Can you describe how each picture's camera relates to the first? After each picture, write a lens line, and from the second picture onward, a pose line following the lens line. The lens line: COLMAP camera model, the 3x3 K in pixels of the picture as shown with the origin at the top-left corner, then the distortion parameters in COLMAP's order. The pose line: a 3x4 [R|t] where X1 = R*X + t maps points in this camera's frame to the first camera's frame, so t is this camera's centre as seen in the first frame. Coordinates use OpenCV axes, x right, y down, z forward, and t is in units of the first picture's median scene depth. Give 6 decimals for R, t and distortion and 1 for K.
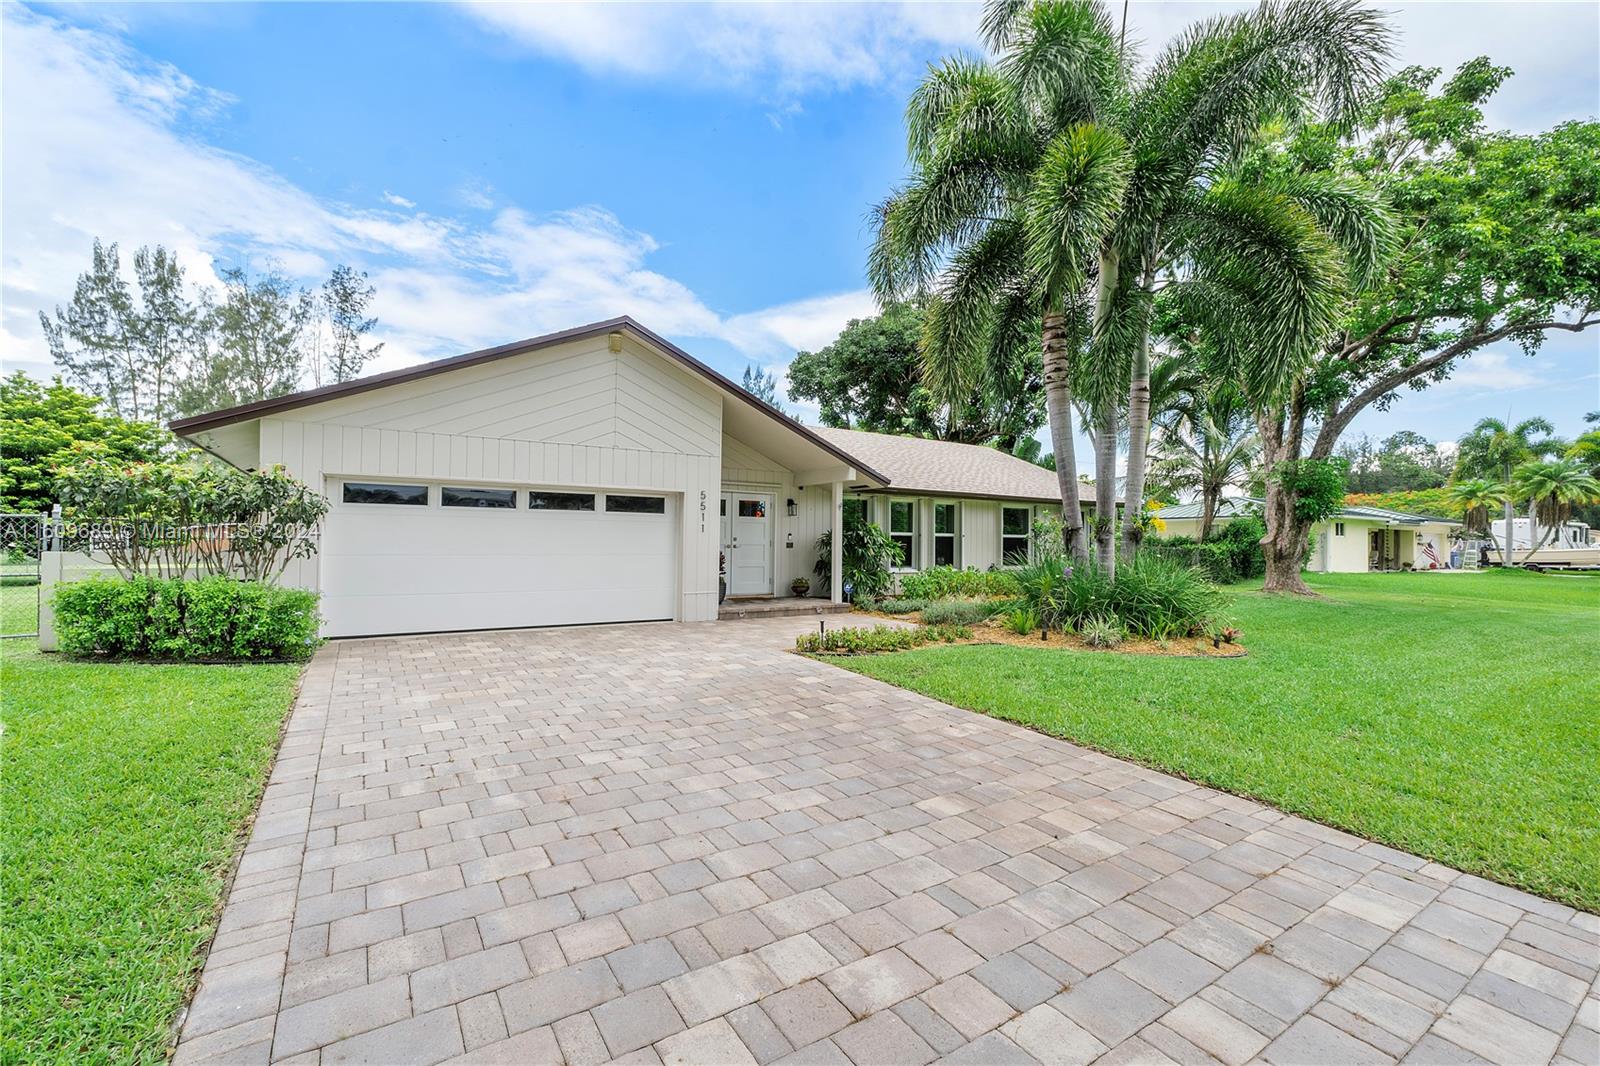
lens RADIAL K [[672.5, 0, 796.9], [0, 672.5, 536.2], [0, 0, 1]] dist [-0.004912, -0.000115]
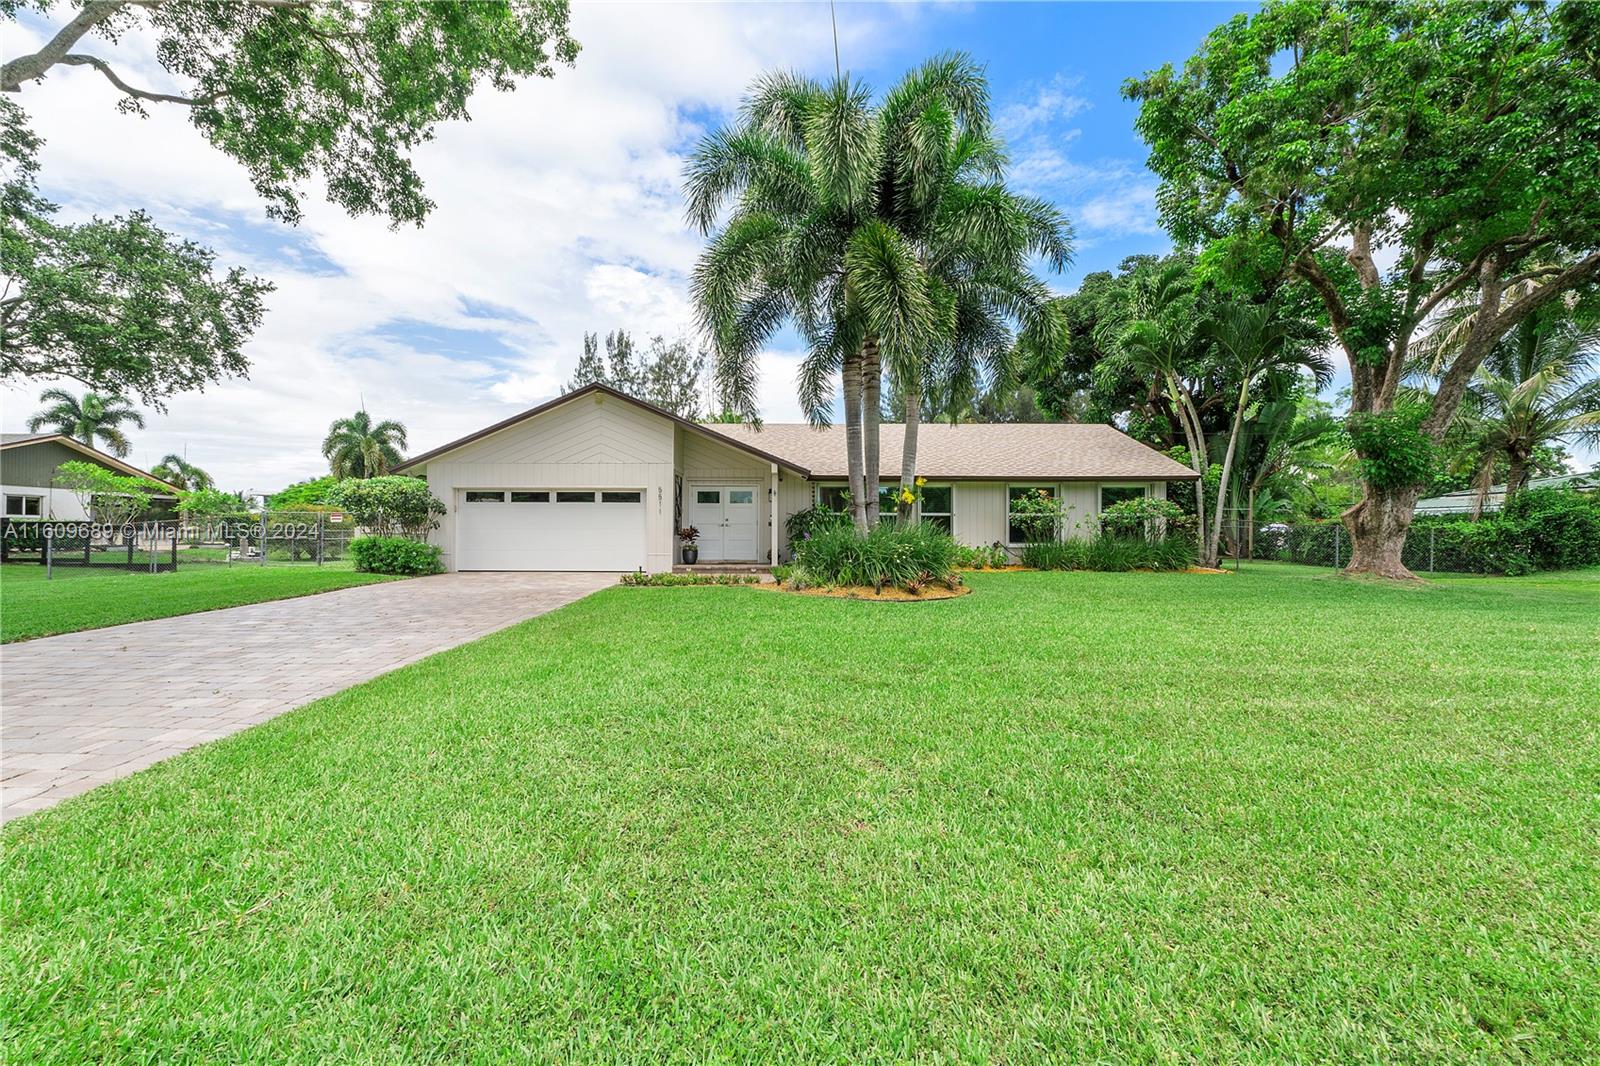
lens RADIAL K [[672.5, 0, 805.0], [0, 672.5, 527.8], [0, 0, 1]] dist [-0.004912, -0.000115]
pose [[0.848464, -0.011859, -0.529120, 0.727412], [0.010272, 0.999930, -0.005940, 0.028927], [0.529154, -0.000395, 0.848526, -0.082950]]
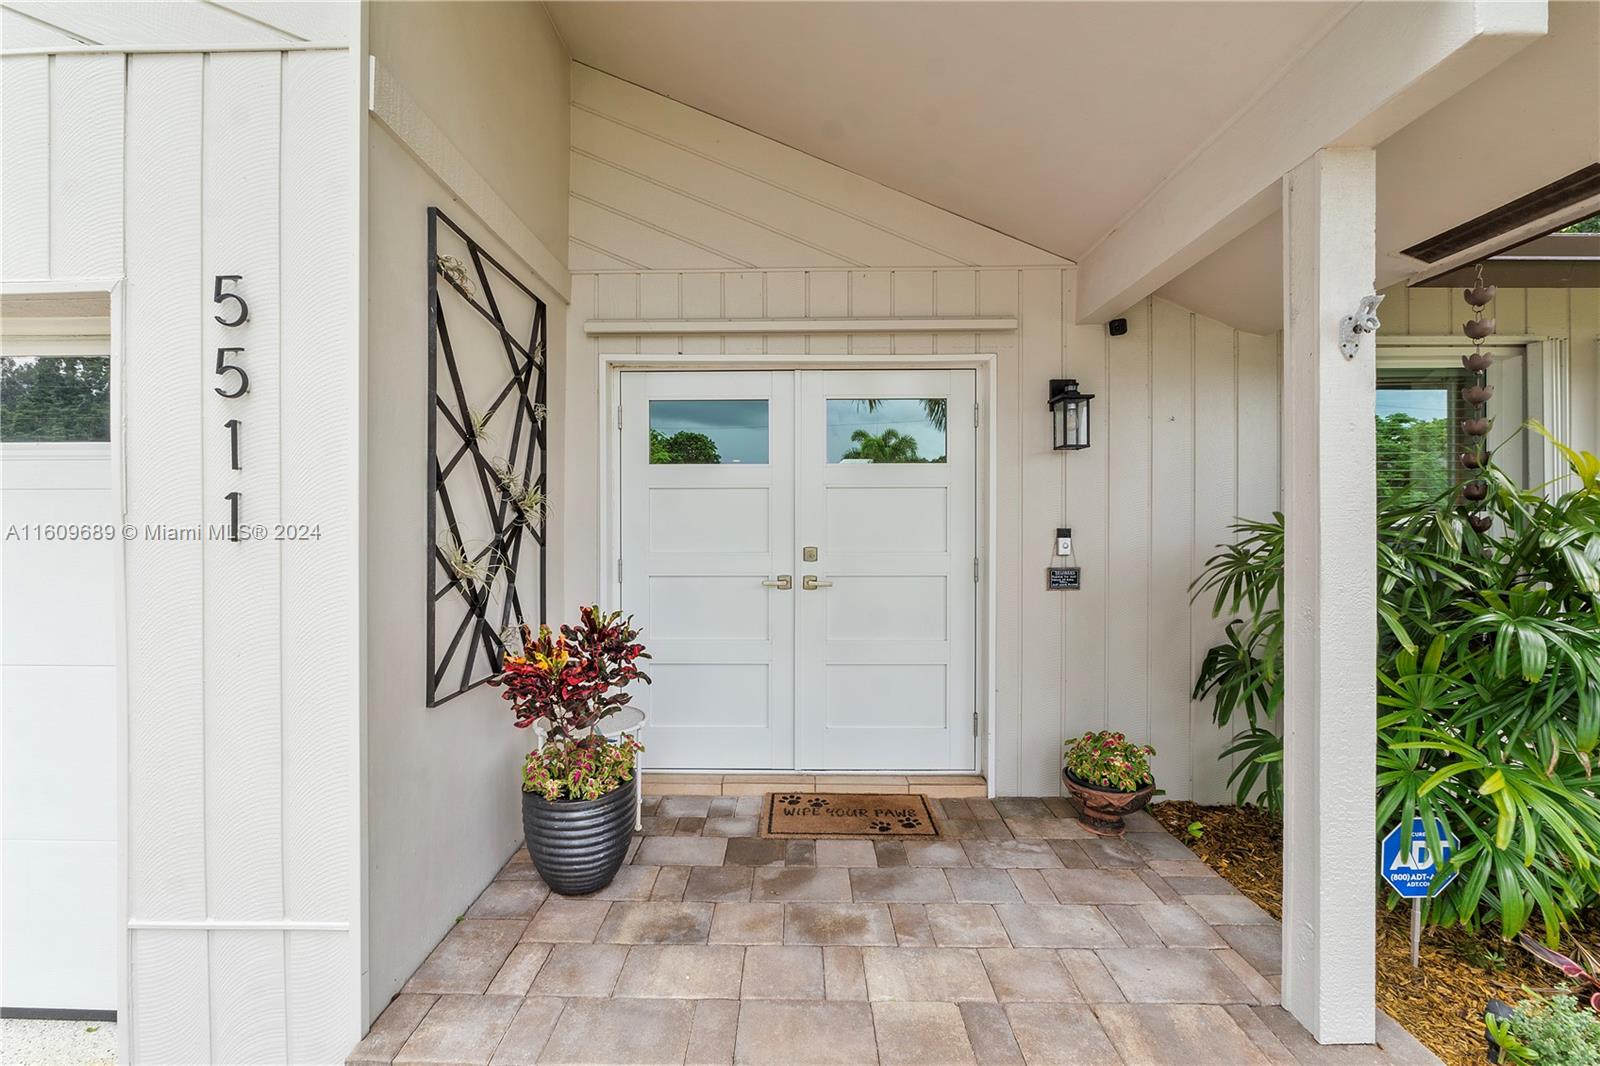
lens RADIAL K [[672.5, 0, 799.6], [0, 672.5, 525.2], [0, 0, 1]] dist [-0.004912, -0.000115]
pose [[0.843487, -0.020409, -0.536762, 0.035749], [0.020348, 0.999775, -0.006039, -0.005198], [0.536764, -0.005828, 0.843712, 0.738349]]
